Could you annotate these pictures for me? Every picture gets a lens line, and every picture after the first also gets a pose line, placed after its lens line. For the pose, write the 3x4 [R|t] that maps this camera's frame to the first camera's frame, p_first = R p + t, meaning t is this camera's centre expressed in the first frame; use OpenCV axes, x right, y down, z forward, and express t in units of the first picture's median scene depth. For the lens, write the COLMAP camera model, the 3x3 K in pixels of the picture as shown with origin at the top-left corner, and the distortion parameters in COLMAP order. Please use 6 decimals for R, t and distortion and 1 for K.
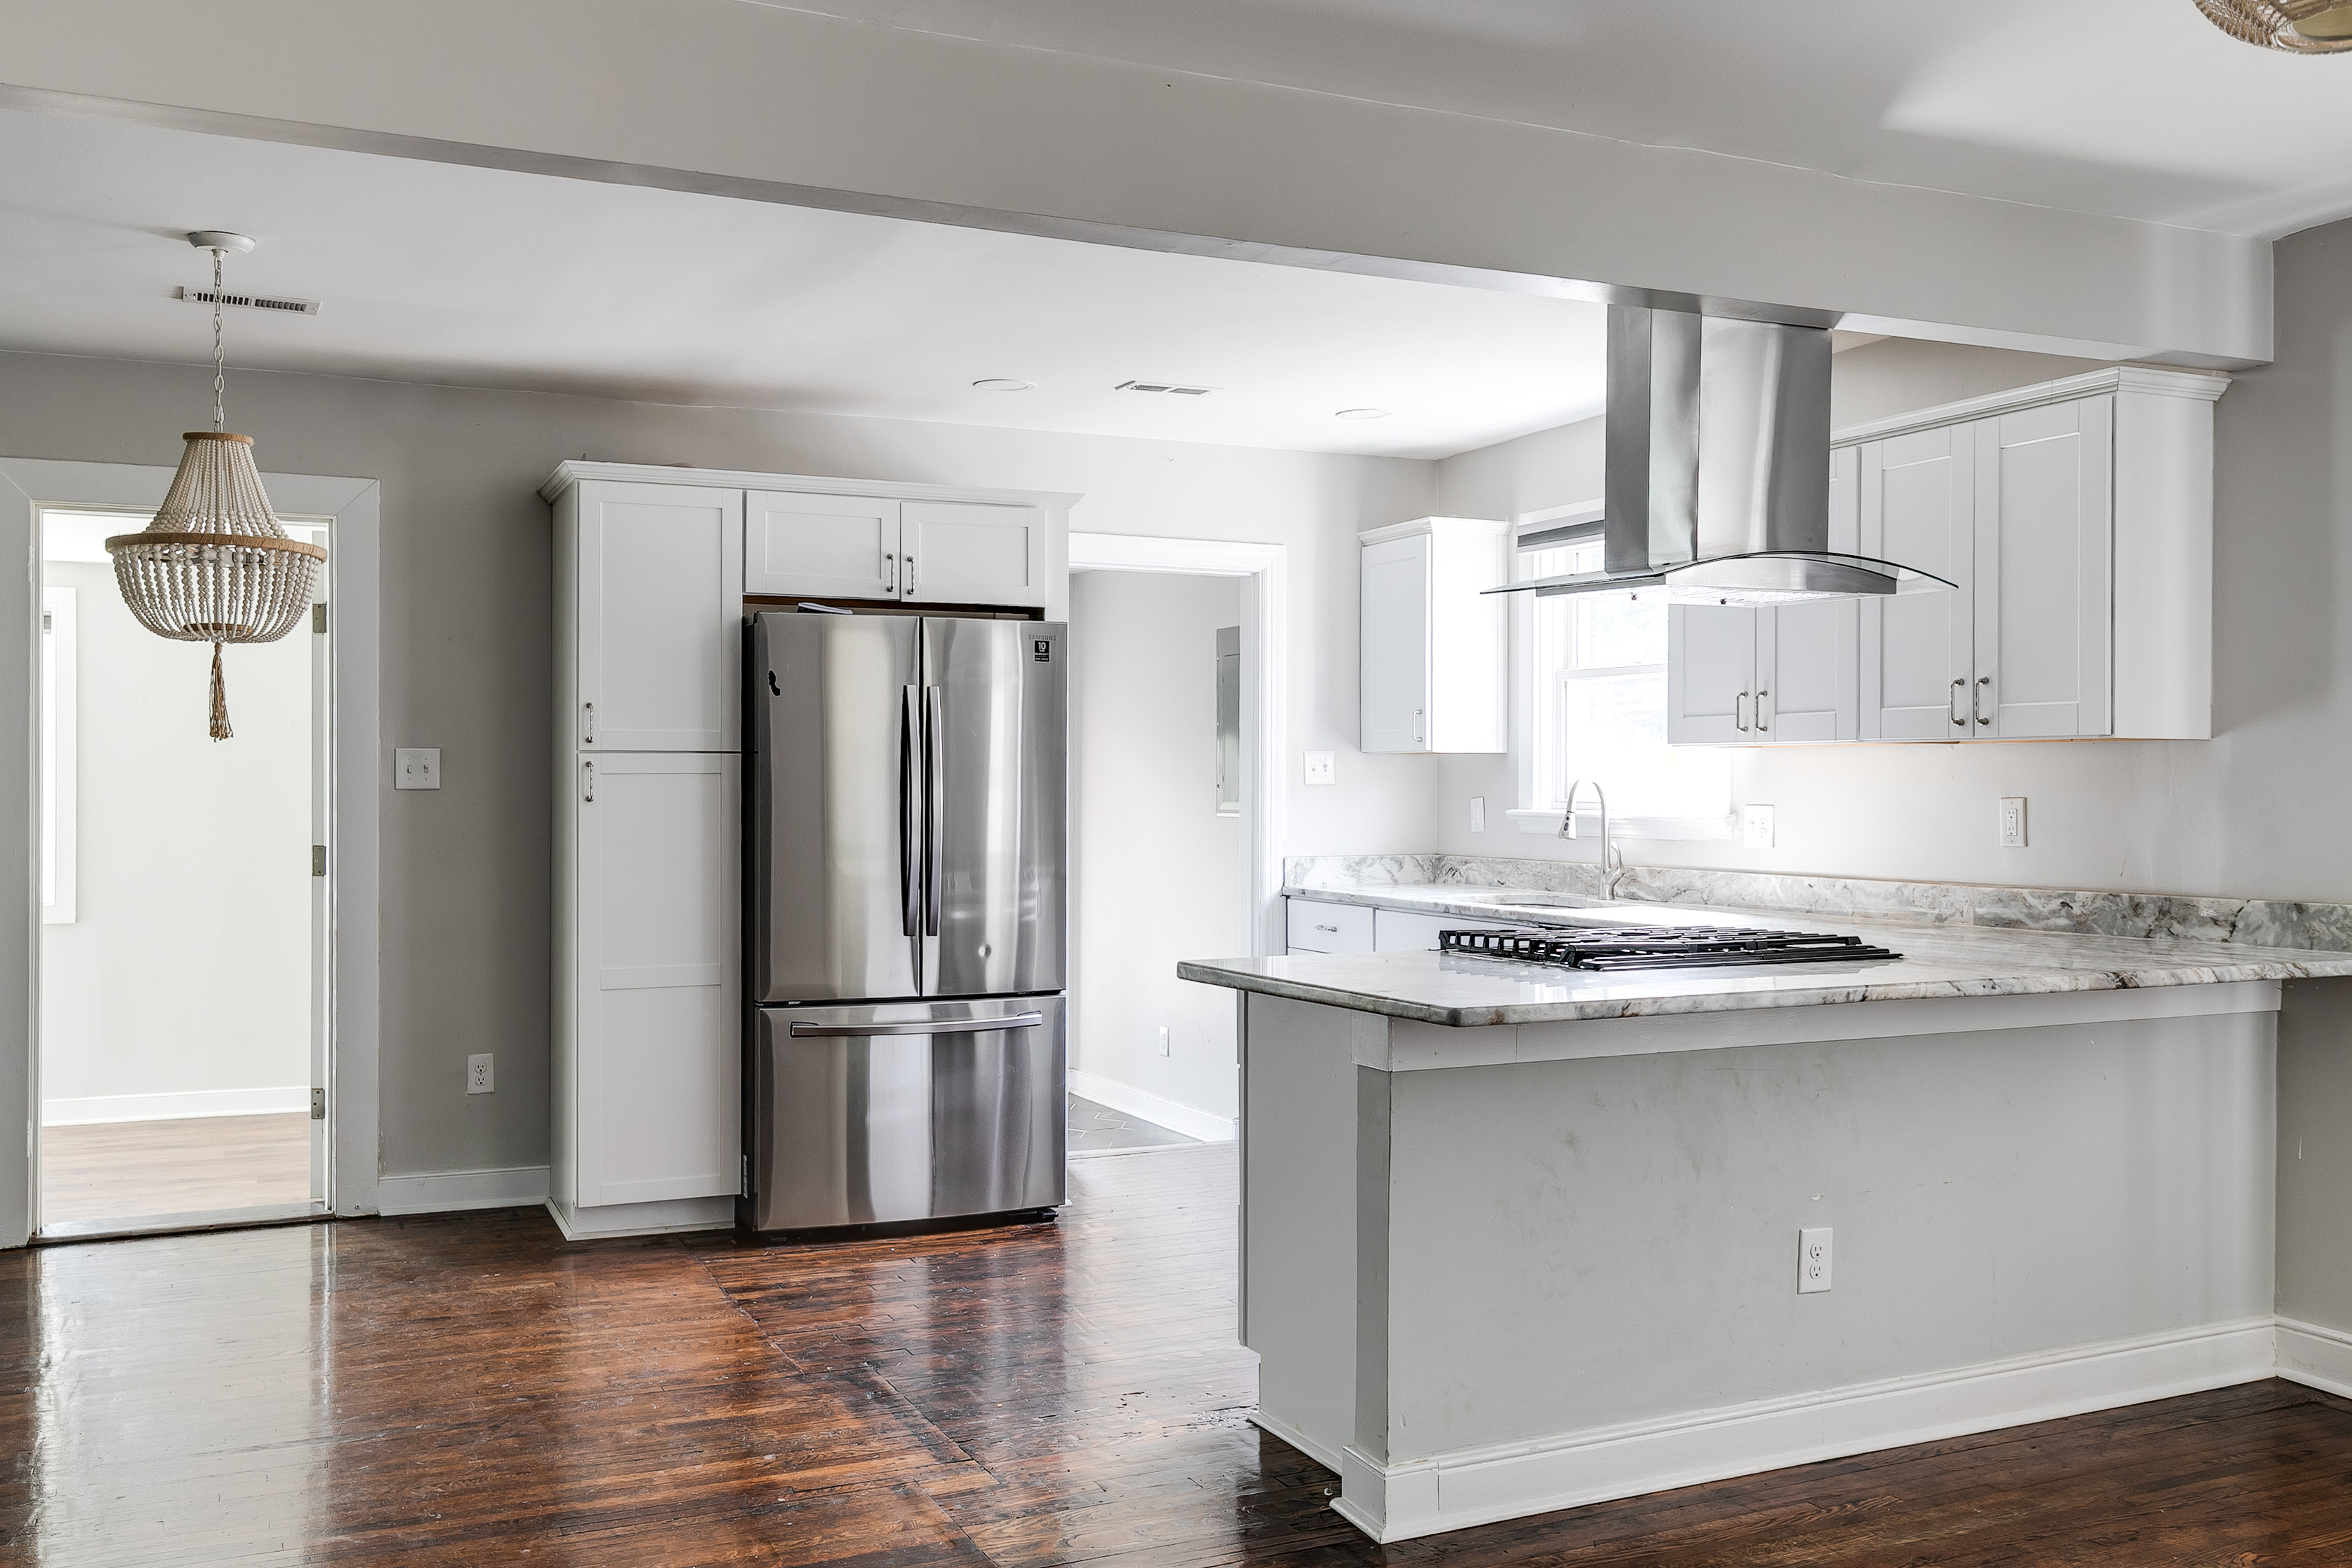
lens RADIAL K [[2029.8, 0, 1228.6], [0, 2029.8, 780.0], [0, 0, 1]] dist [0.003053, -0.002836]
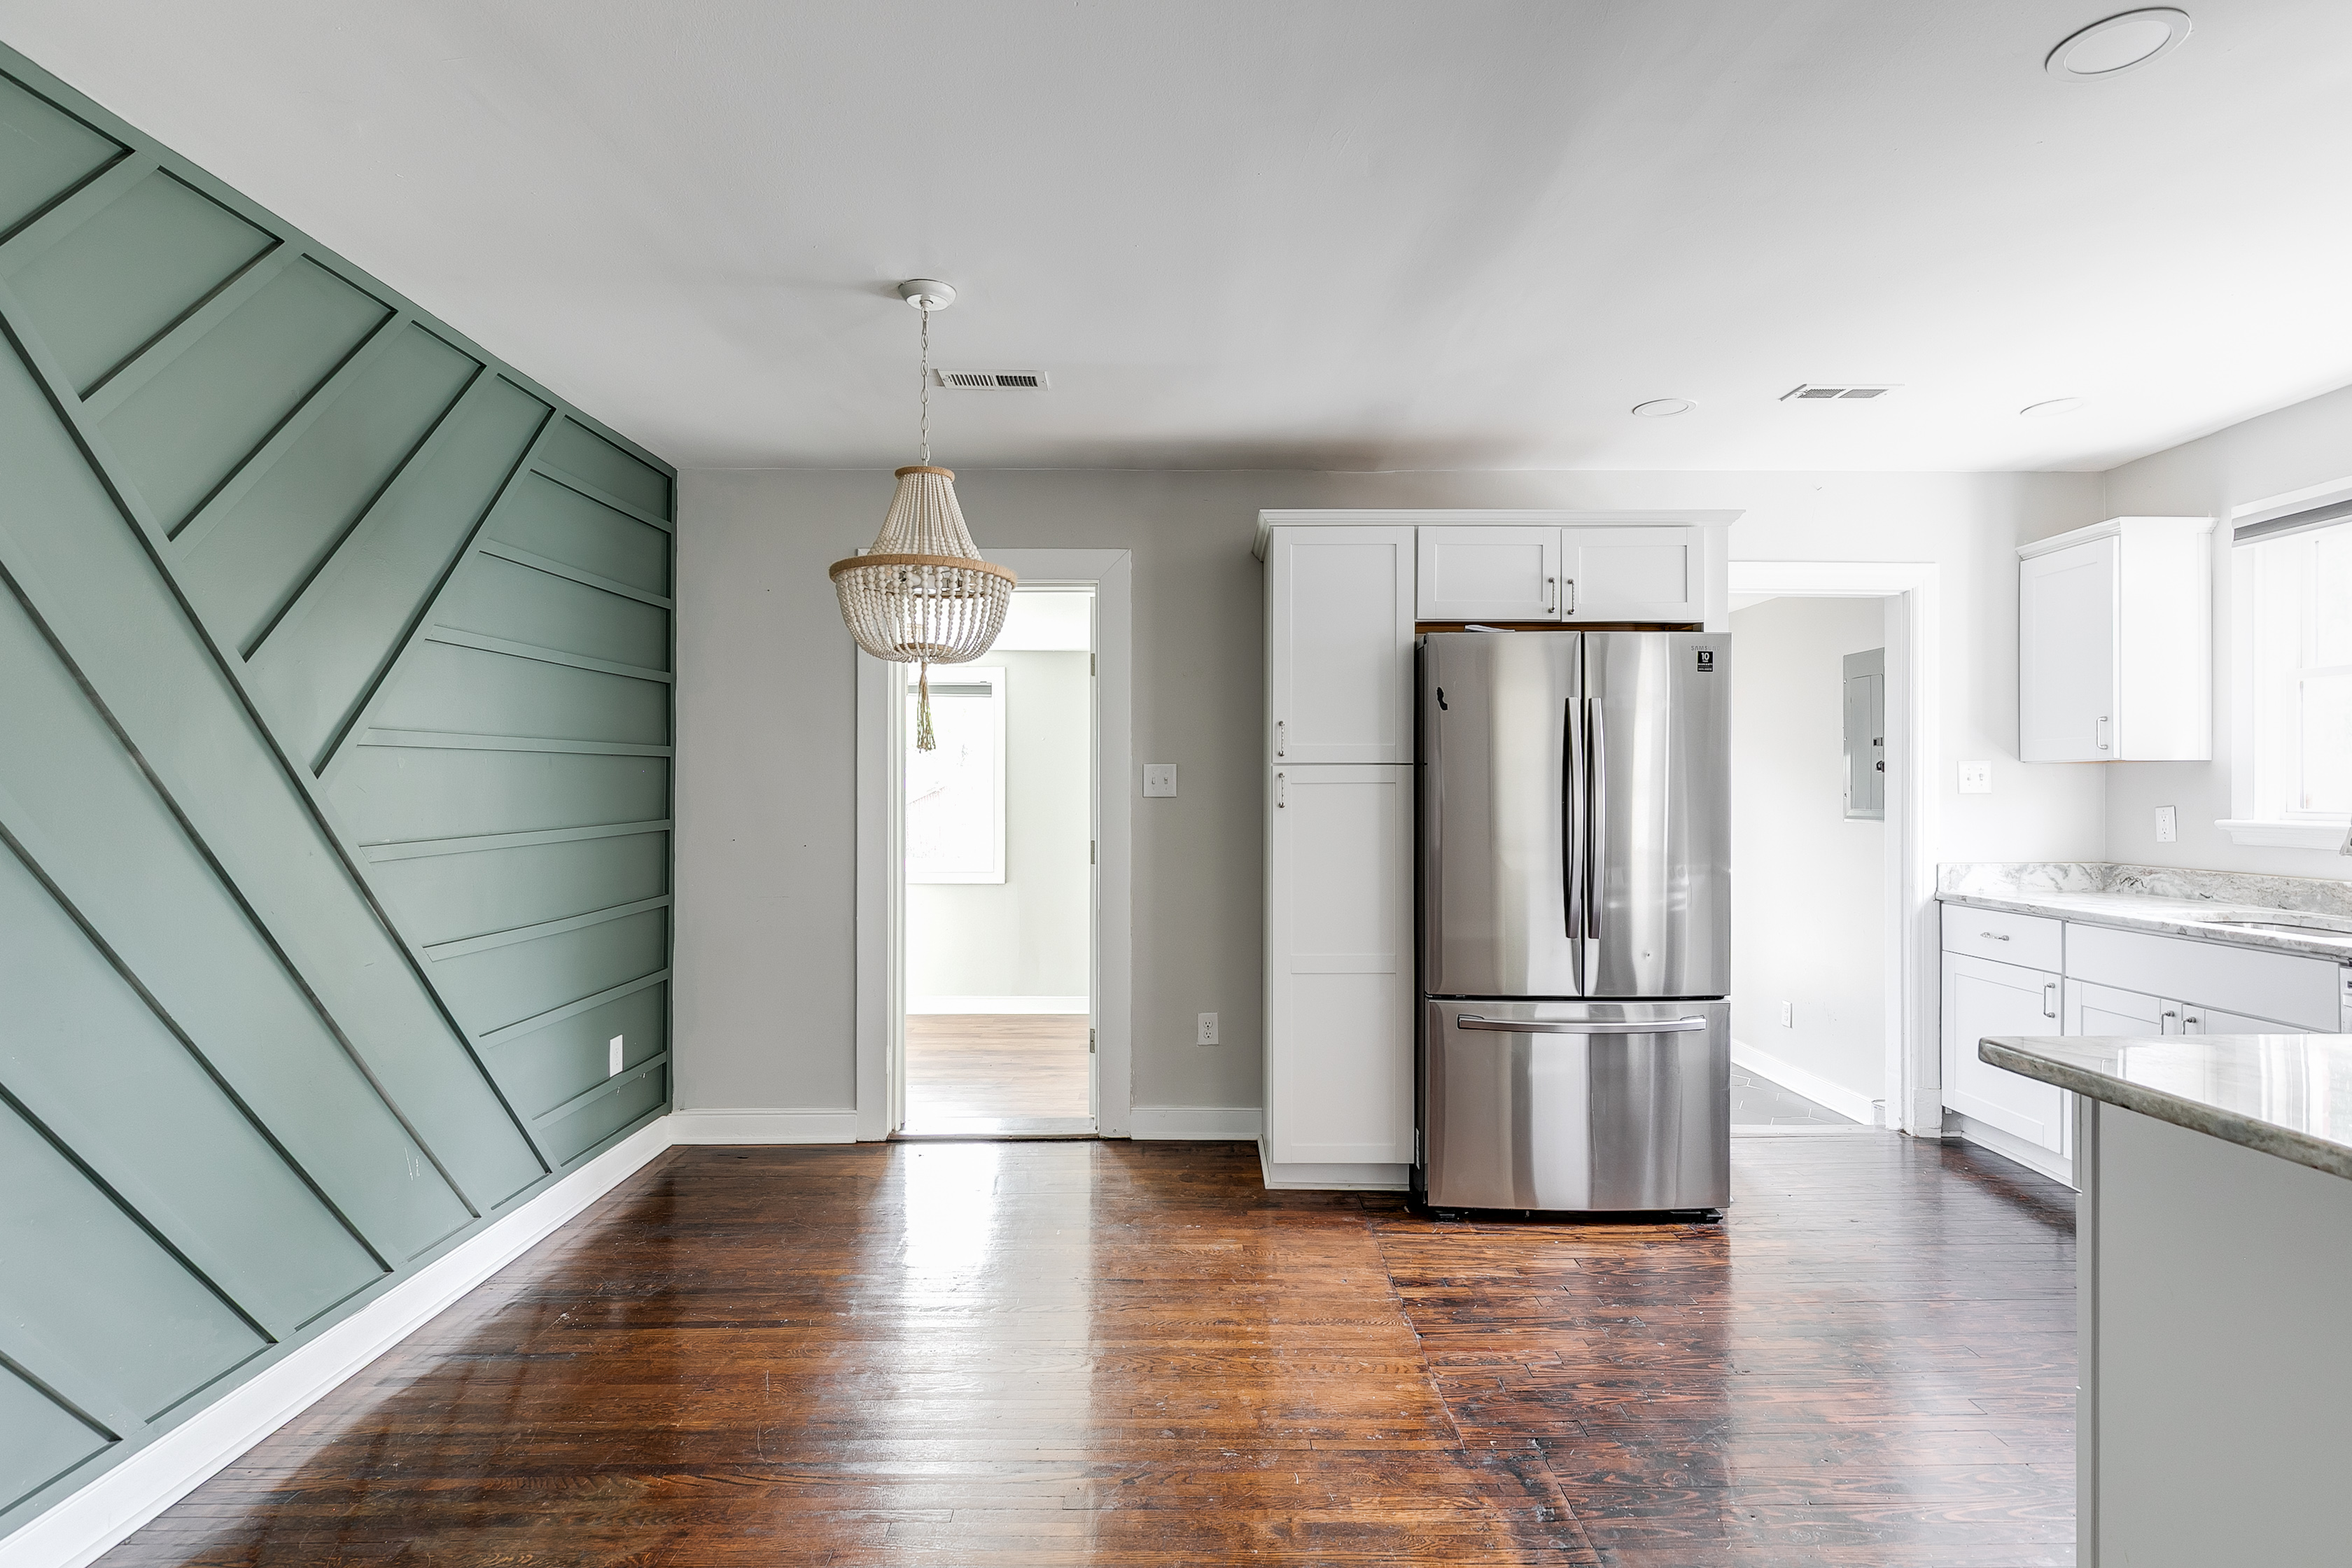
lens RADIAL K [[1197.5, 0, 1212.0], [0, 1197.5, 788.0], [0, 0, 1]] dist [-0.002600, -0.000224]
pose [[0.909118, -0.001653, -0.416536, -0.081043], [0.000622, 0.999996, -0.002611, 0.001371], [0.416538, 0.002115, 0.909116, 0.427308]]
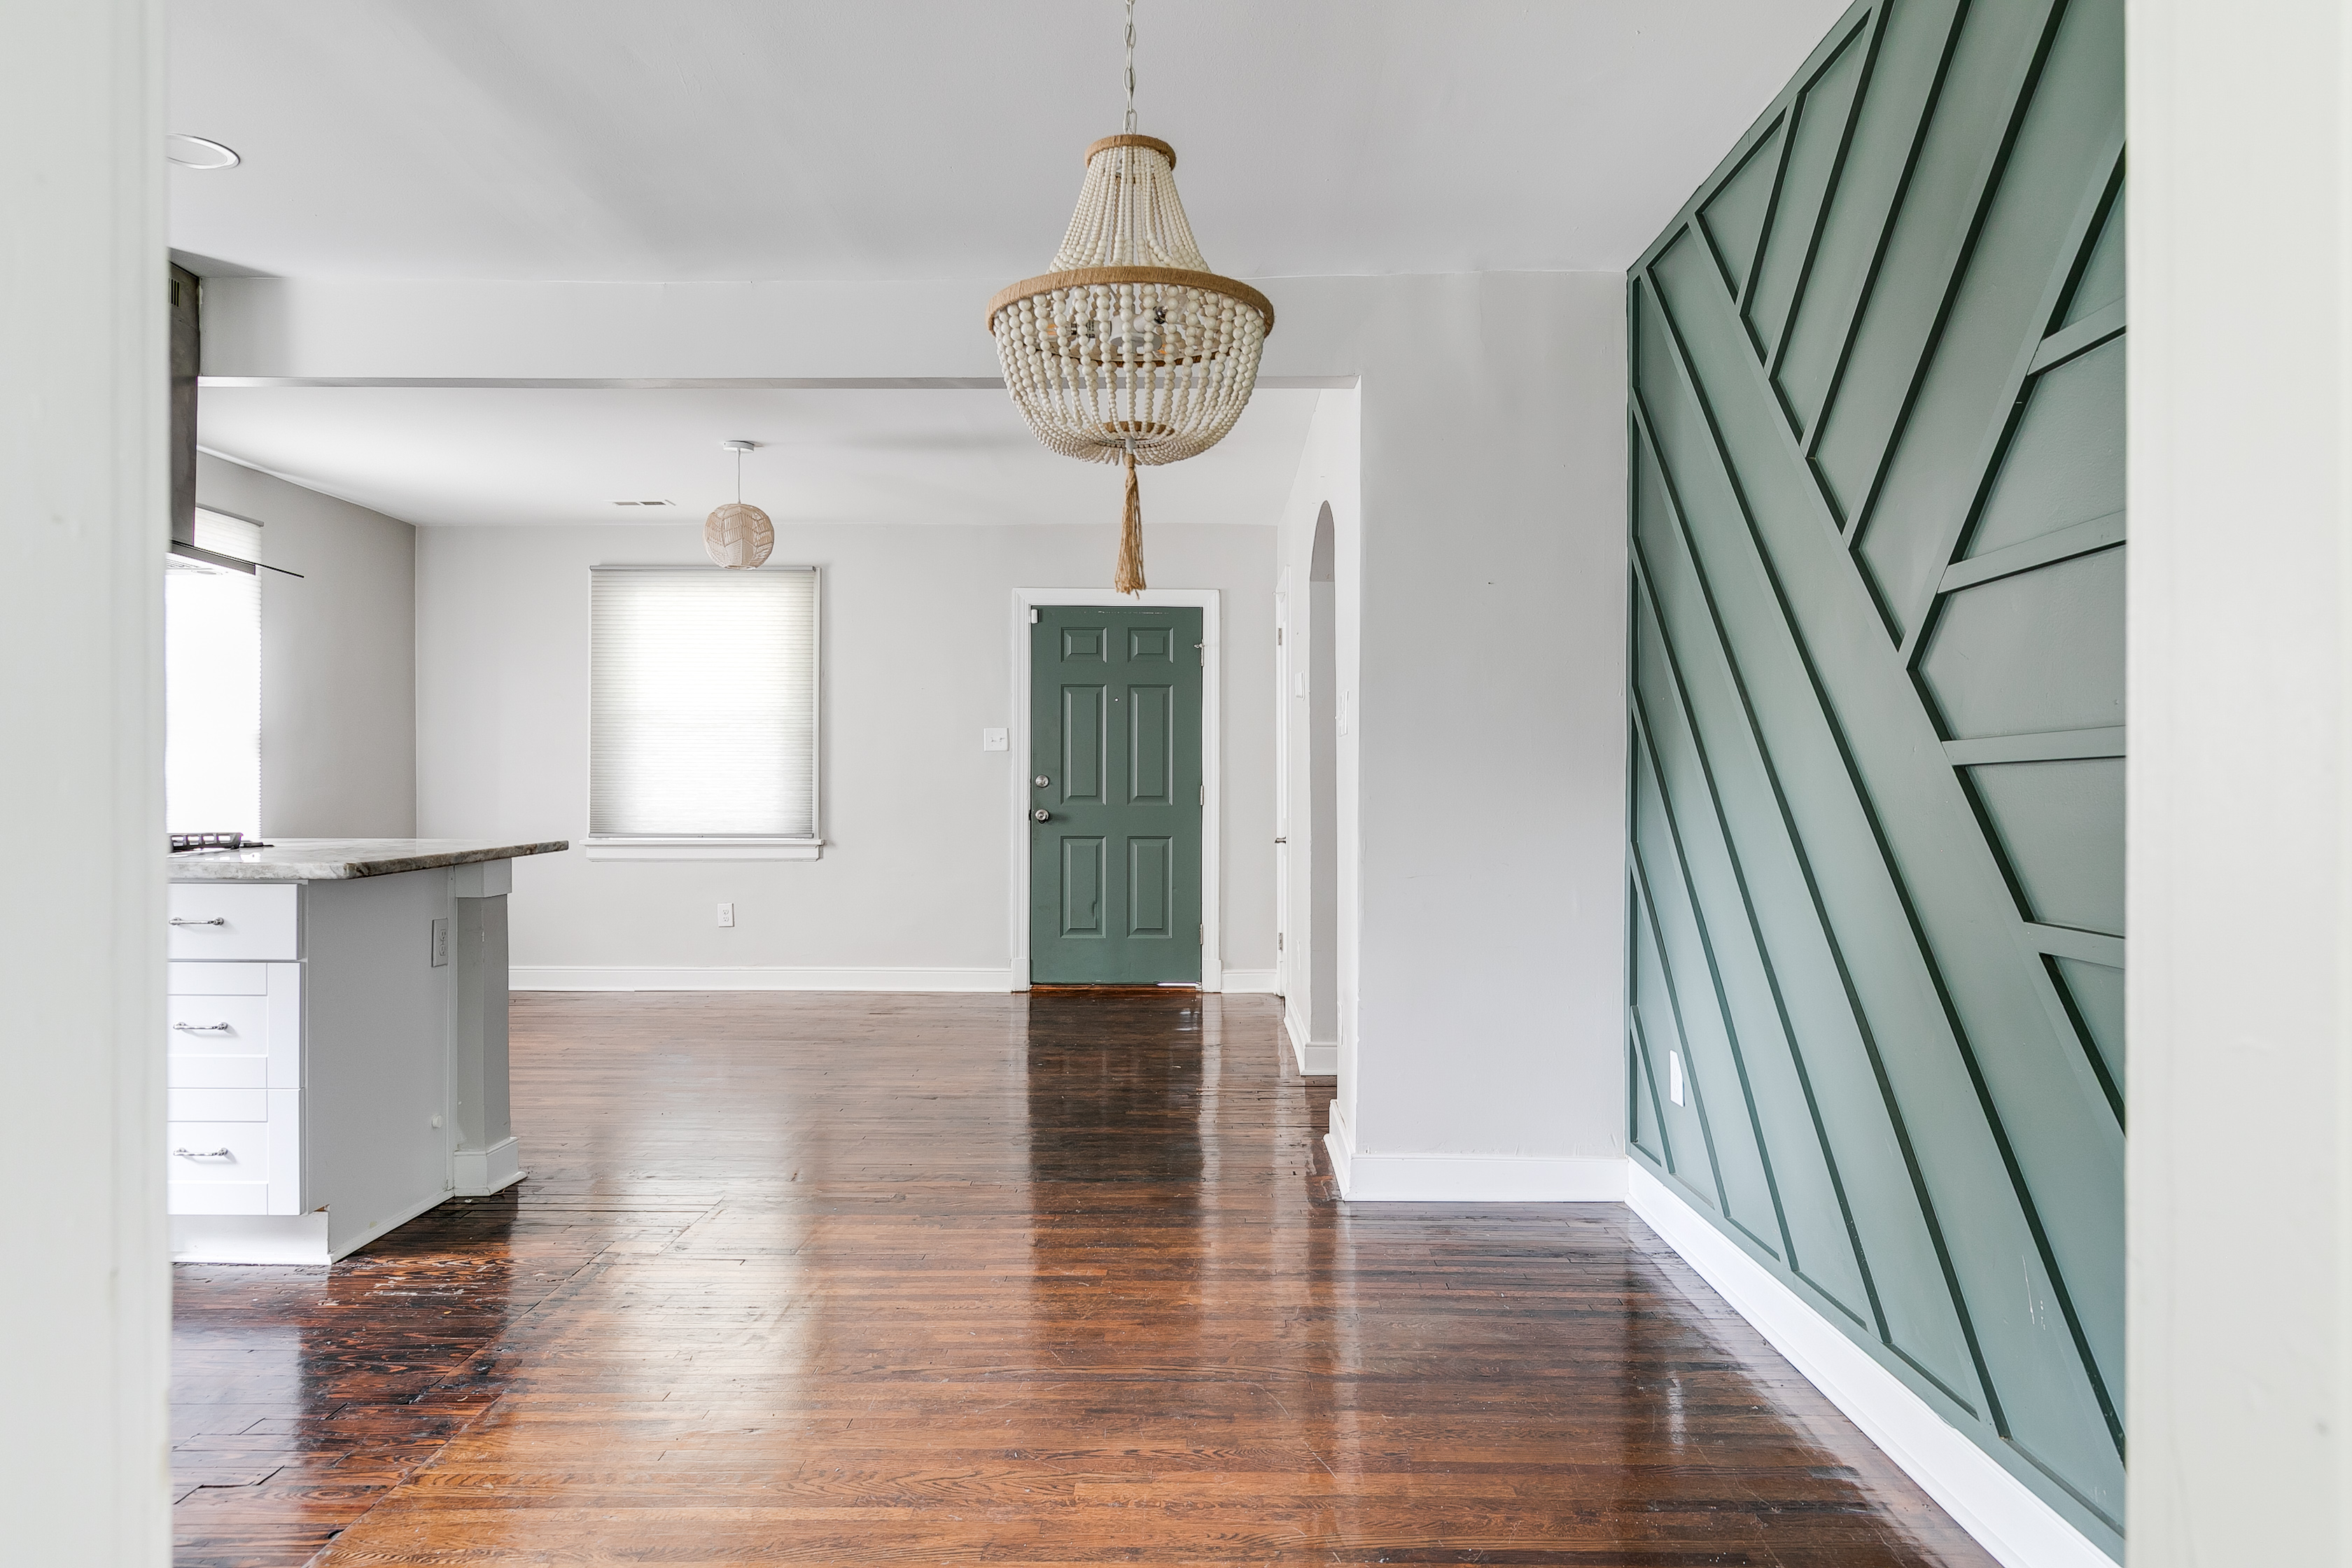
lens RADIAL K [[1428.7, 0, 1188.9], [0, 1428.7, 792.4], [0, 0, 1]] dist [-0.000600, 0.000140]
pose [[-0.896131, 0.000858, 0.443789, -0.648357], [0.000981, 1.000000, 0.000048, 0.045007], [-0.443789, 0.000479, -0.896131, 1.265596]]
